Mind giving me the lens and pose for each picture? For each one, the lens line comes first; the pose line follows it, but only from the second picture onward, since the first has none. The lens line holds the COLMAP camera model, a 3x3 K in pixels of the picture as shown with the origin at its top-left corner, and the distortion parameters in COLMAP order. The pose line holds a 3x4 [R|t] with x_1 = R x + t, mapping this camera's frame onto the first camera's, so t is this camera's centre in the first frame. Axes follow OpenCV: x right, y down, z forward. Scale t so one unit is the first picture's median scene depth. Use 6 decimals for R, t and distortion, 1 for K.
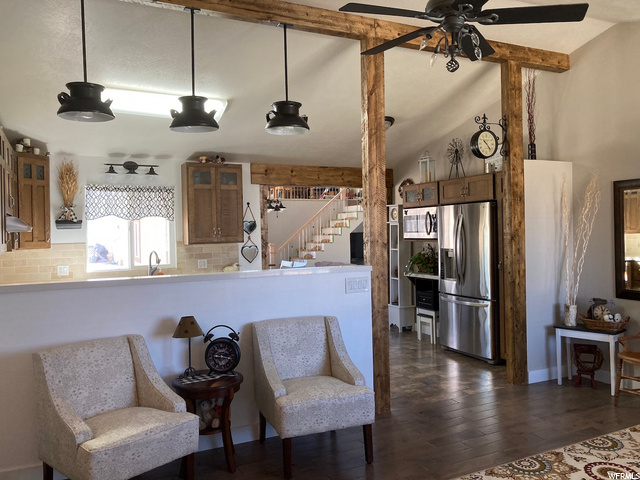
lens RADIAL K [[523.7, 0, 320.0], [0, 523.7, 240.1], [0, 0, 1]] dist [0.028549, -0.019256]
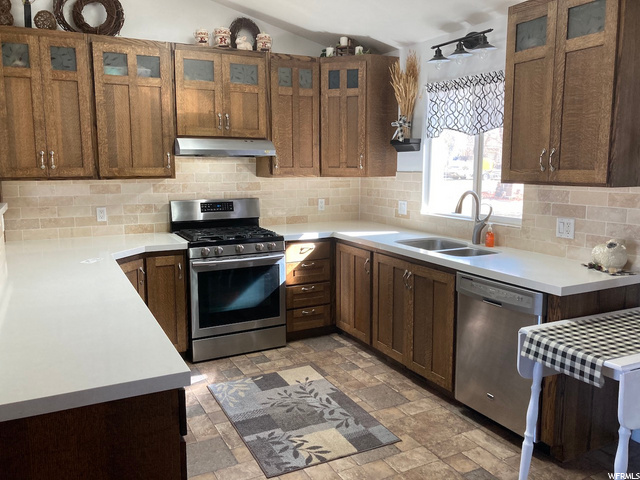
lens RADIAL K [[523.7, 0, 319.9], [0, 523.7, 239.0], [0, 0, 1]] dist [0.028549, -0.019256]
pose [[0.013974, 0.166423, -0.985955, 0.251402], [-0.016293, 0.985959, 0.166192, -0.020069], [0.999770, 0.013742, 0.016489, 0.856924]]
